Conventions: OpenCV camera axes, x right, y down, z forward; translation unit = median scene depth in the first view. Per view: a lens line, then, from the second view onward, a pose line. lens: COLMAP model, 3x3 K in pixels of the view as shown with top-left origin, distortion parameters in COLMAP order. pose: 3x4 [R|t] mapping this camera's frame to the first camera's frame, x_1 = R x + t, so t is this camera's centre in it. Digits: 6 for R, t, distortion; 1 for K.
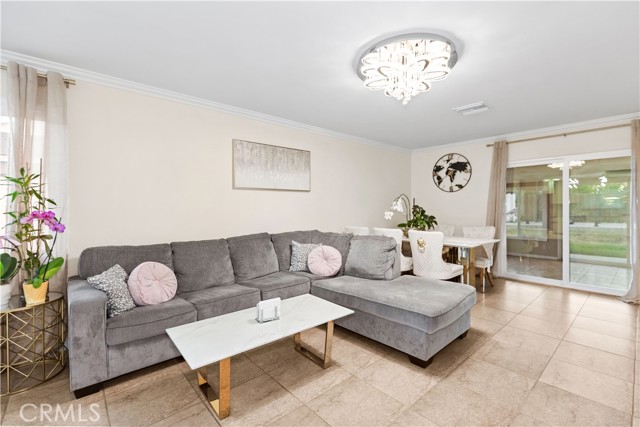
lens RADIAL K [[288.7, 0, 323.0], [0, 288.7, 210.0], [0, 0, 1]] dist [0.000668, 0.000260]
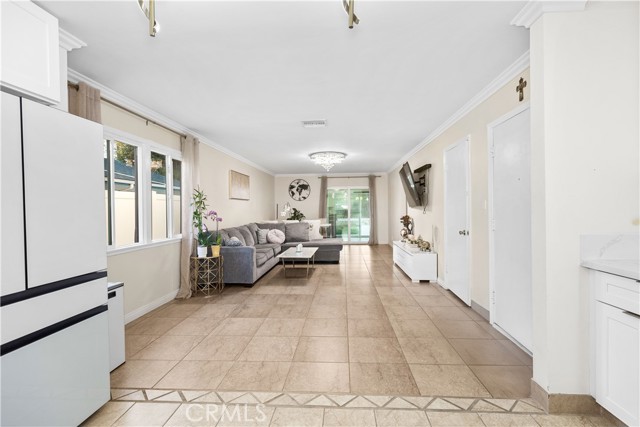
lens RADIAL K [[288.7, 0, 323.0], [0, 288.7, 210.0], [0, 0, 1]] dist [0.000668, 0.000260]
pose [[0.714493, -0.004720, 0.699627, -1.056541], [0.010976, 0.999930, -0.004463, 0.007423], [-0.699556, 0.010868, 0.714495, -0.574294]]
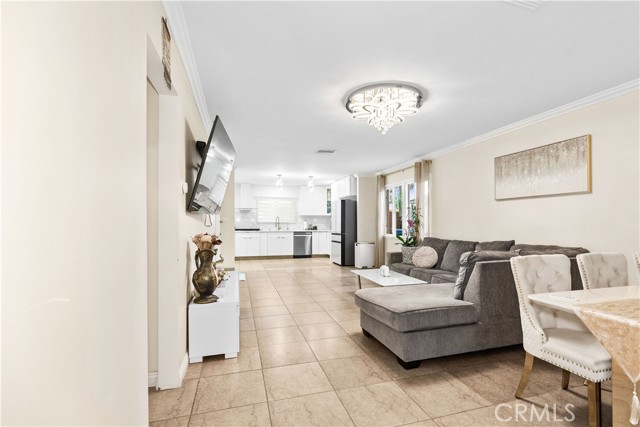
lens RADIAL K [[288.7, 0, 323.0], [0, 288.7, 210.0], [0, 0, 1]] dist [0.000668, 0.000260]
pose [[-0.431531, -0.031485, -0.901548, 0.970771], [-0.003965, 0.999447, -0.033006, 0.004774], [0.902089, -0.010669, -0.431417, 0.820080]]
